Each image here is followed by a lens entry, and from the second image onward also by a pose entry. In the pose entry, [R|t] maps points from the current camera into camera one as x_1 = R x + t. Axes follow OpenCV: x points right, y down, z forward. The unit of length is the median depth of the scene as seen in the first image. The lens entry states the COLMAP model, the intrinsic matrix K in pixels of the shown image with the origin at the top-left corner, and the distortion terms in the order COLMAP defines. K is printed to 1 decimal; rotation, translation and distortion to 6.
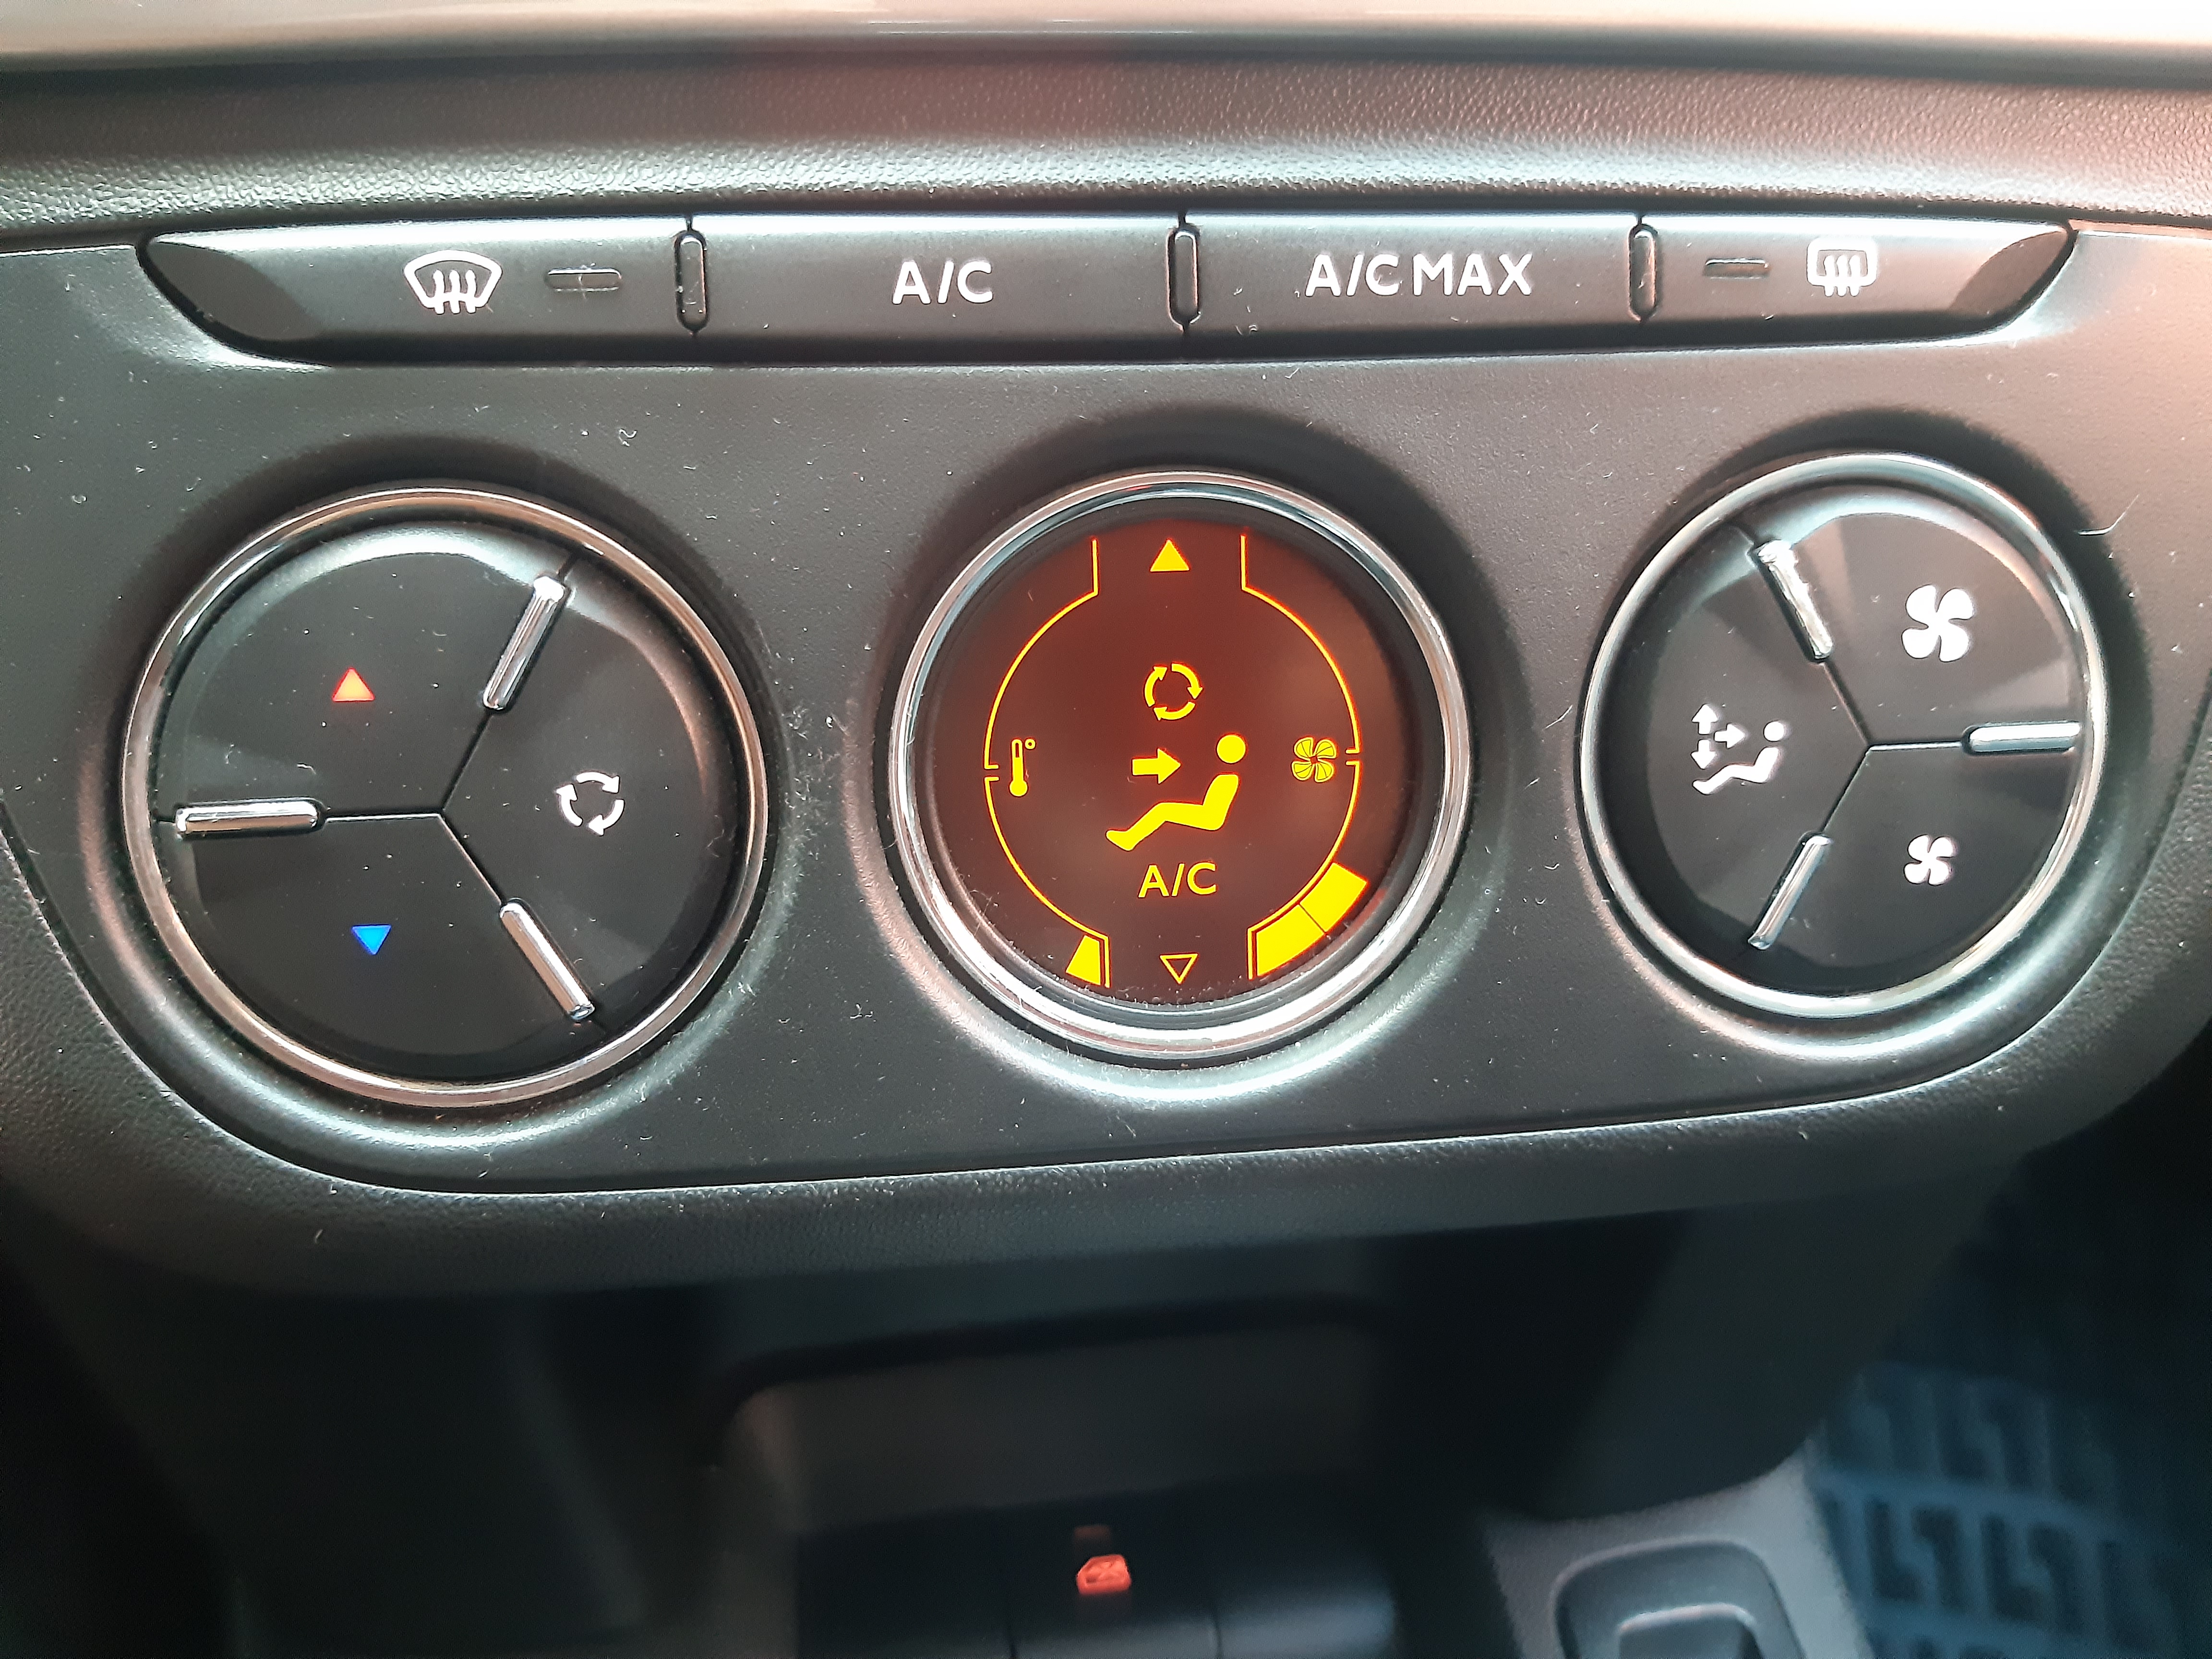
lens RADIAL K [[1728.9, 0, 1119.1], [0, 1728.9, 818.0], [0, 0, 1]] dist [0.028069, -0.073938]
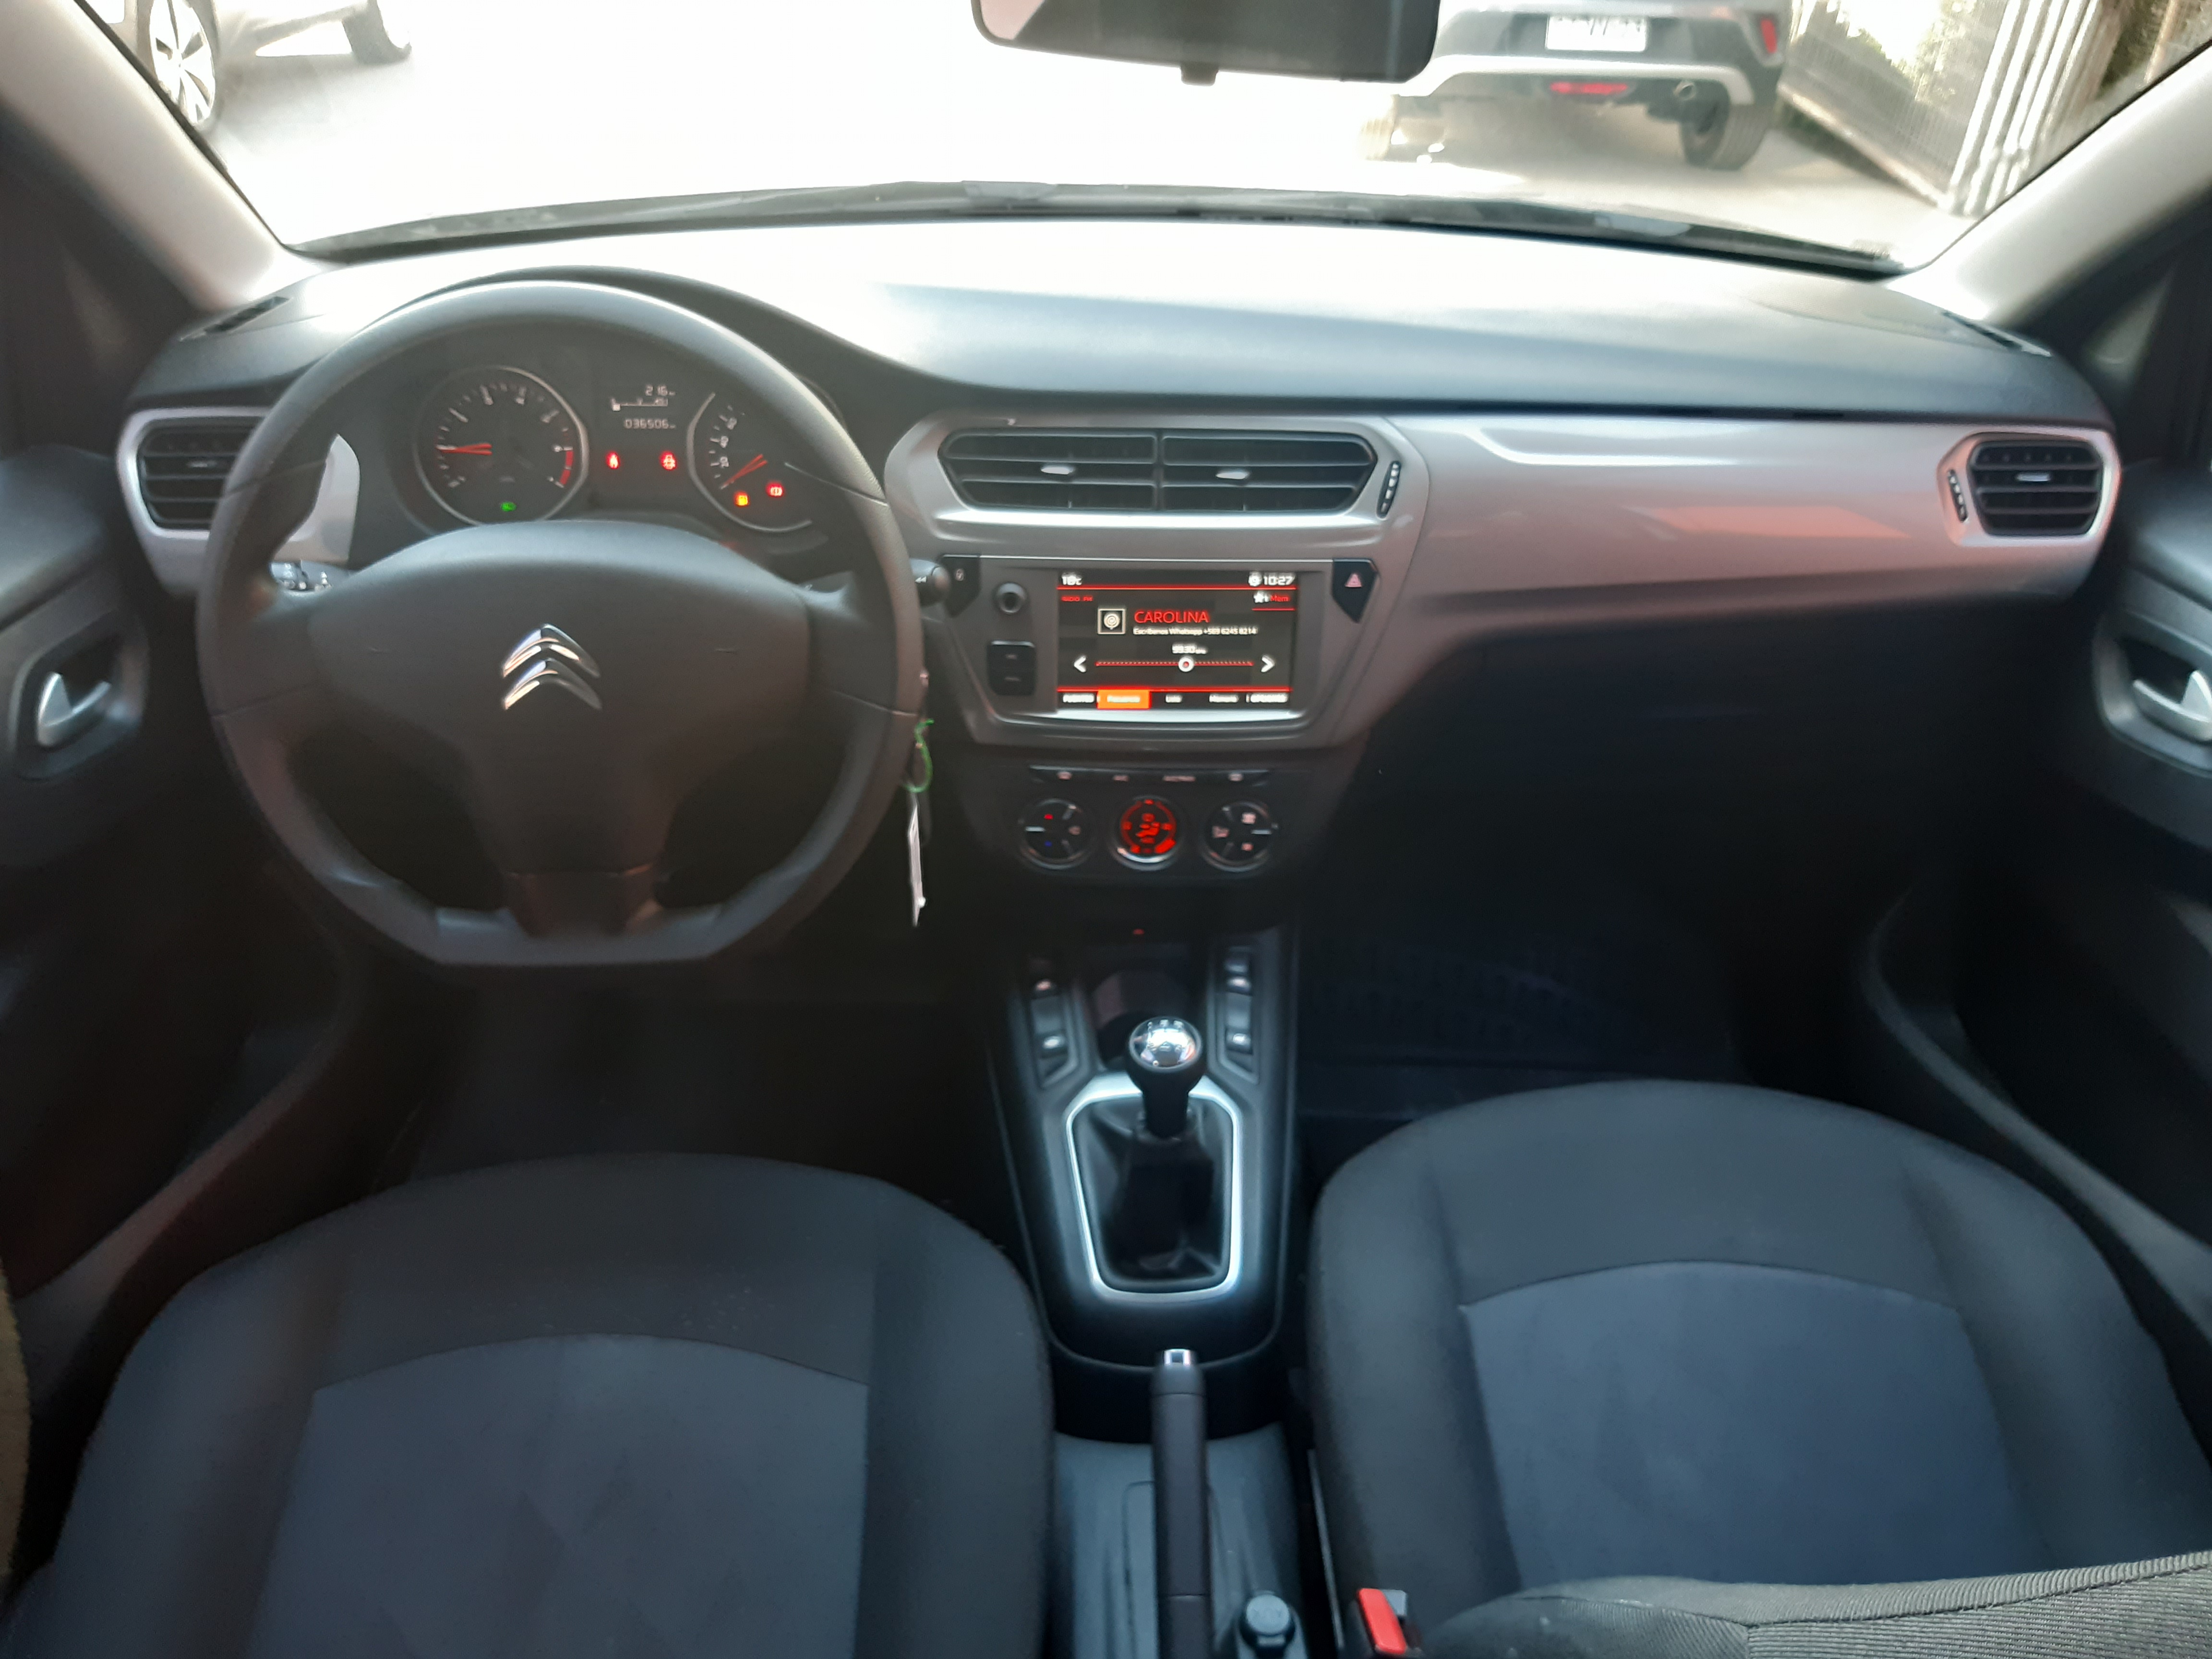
lens RADIAL K [[1802.2, 0, 1099.1], [0, 1802.2, 826.5], [0, 0, 1]] dist [-0.022540, -0.017467]
pose [[0.991971, 0.089898, -0.088951, 0.529307], [-0.059918, 0.953482, 0.295436, -2.375028], [0.111373, -0.287734, 0.951213, -6.605839]]
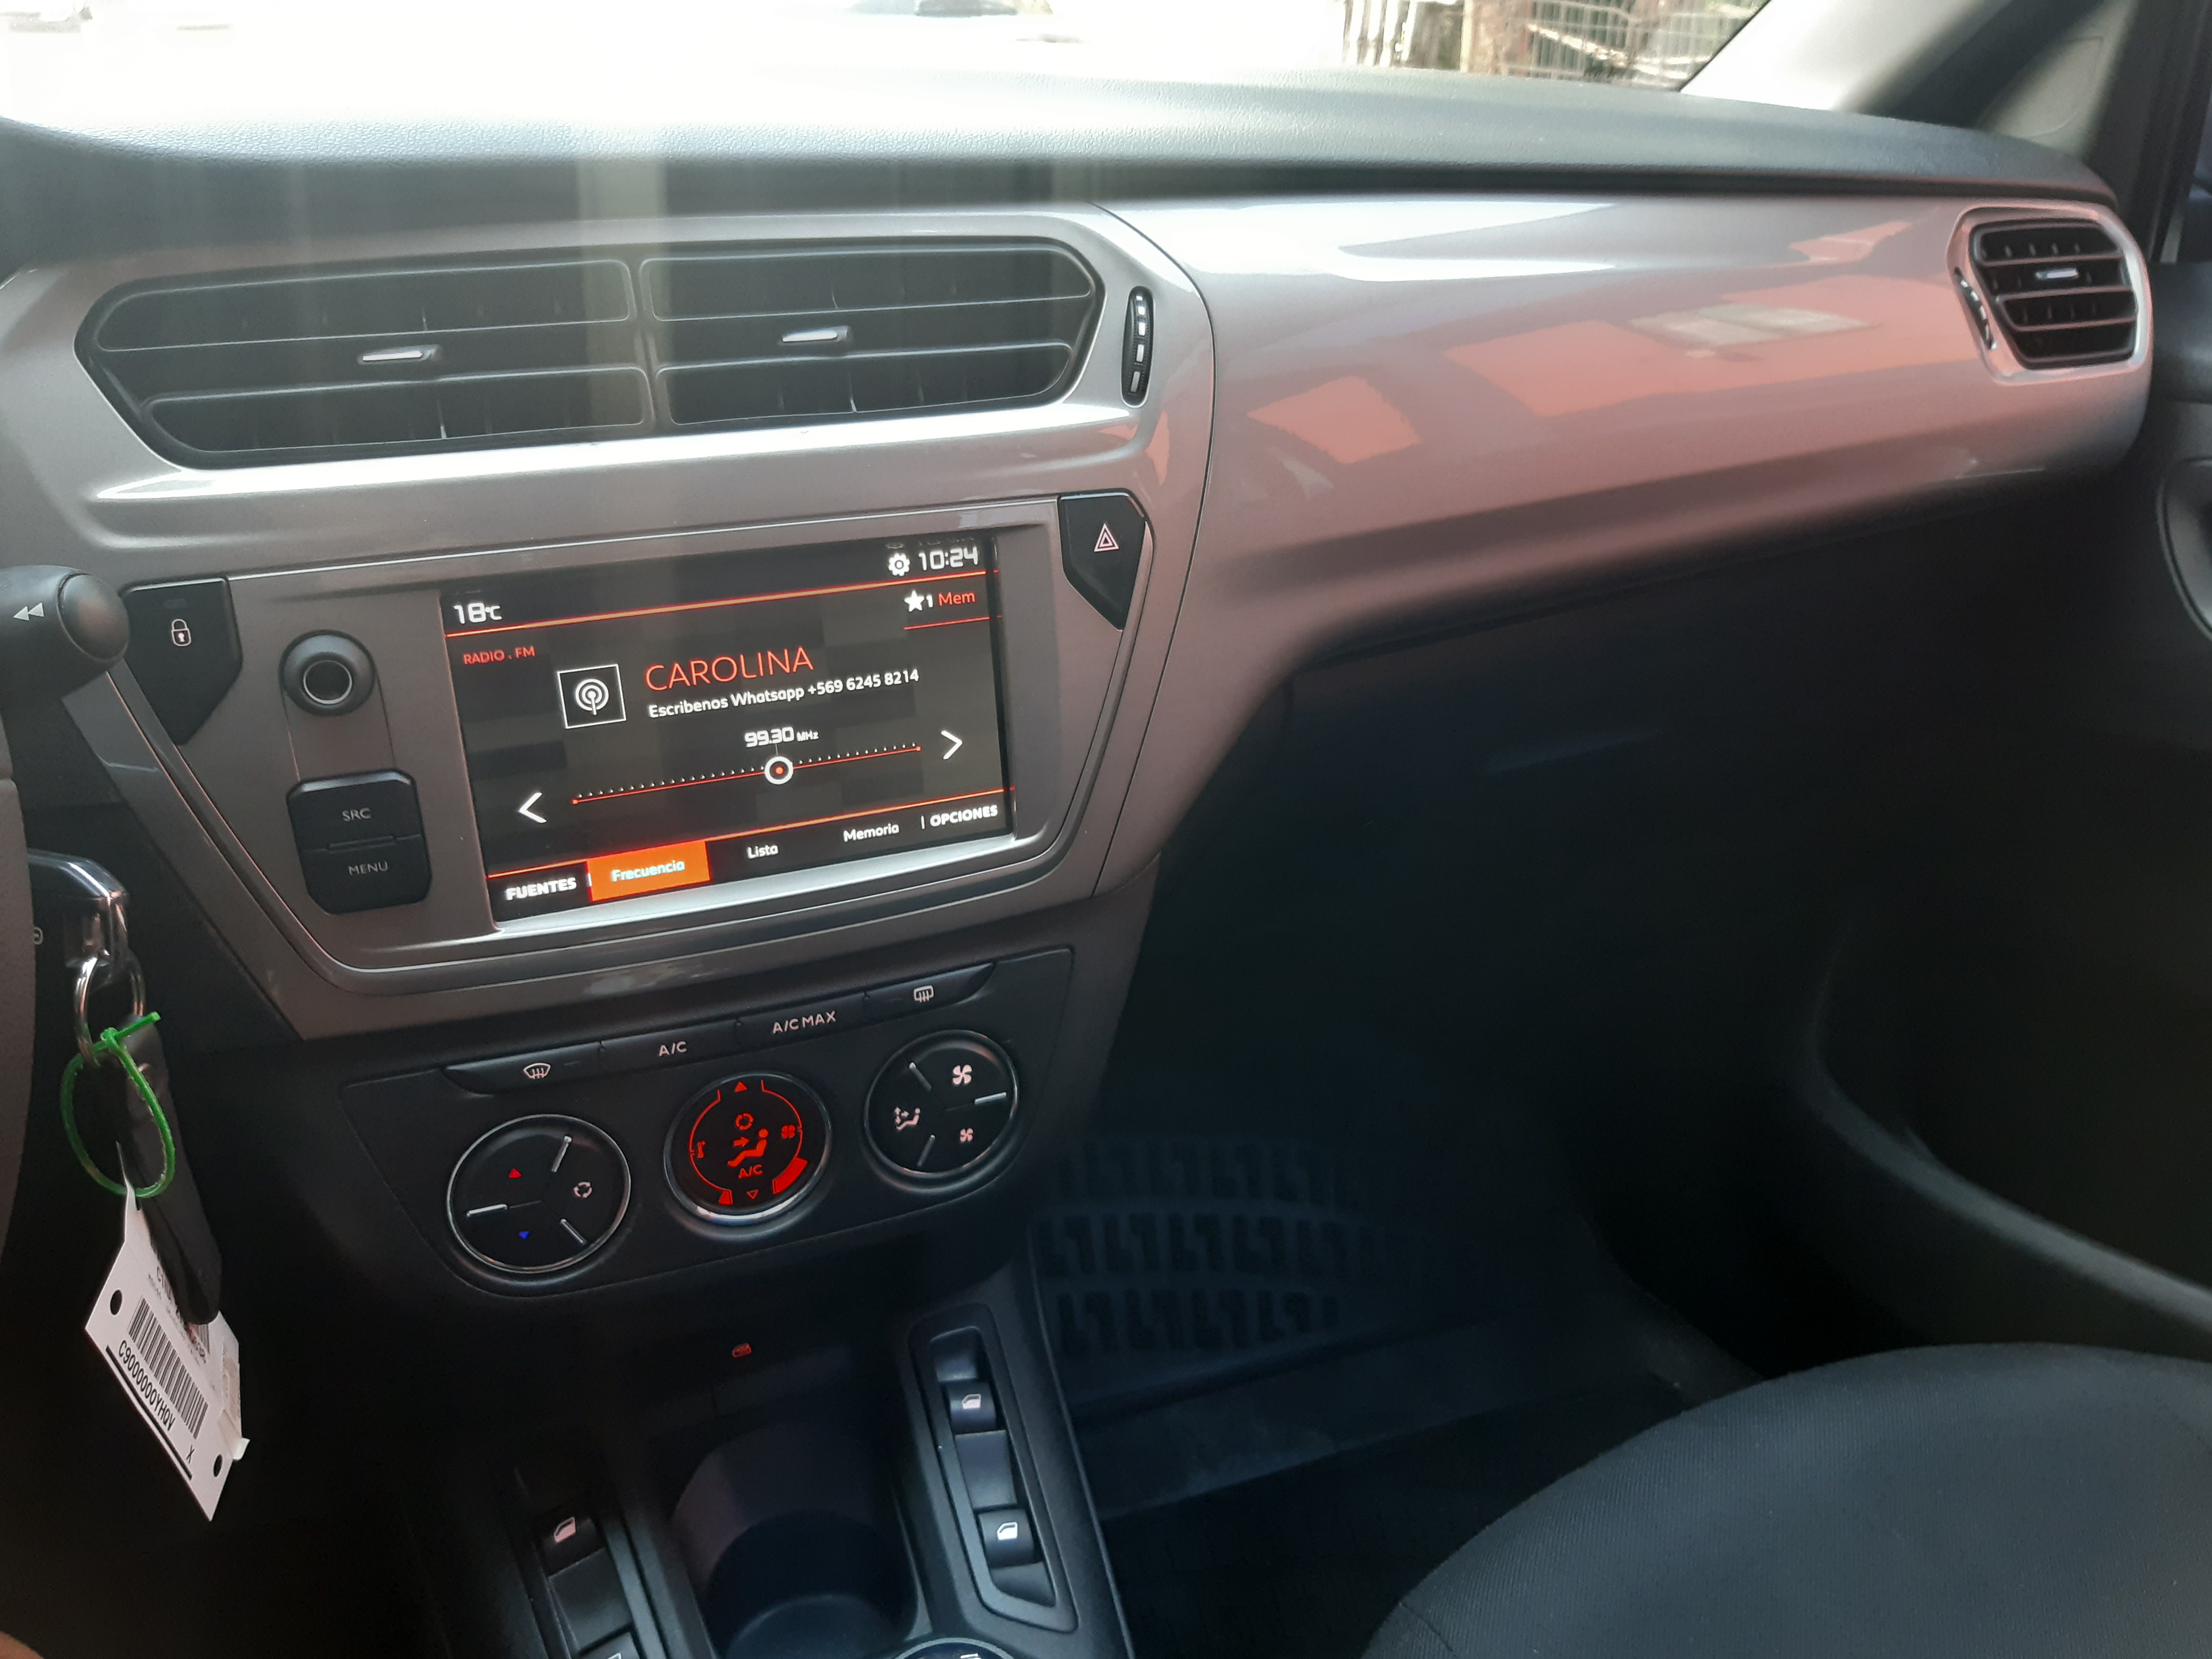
lens RADIAL K [[1728.9, 0, 1142.7], [0, 1728.9, 801.9], [0, 0, 1]] dist [0.028069, -0.073938]
pose [[0.963926, -0.088009, 0.251201, -0.014501], [0.046700, 0.985035, 0.165910, -1.249156], [-0.262043, -0.148194, 0.953610, -2.432822]]
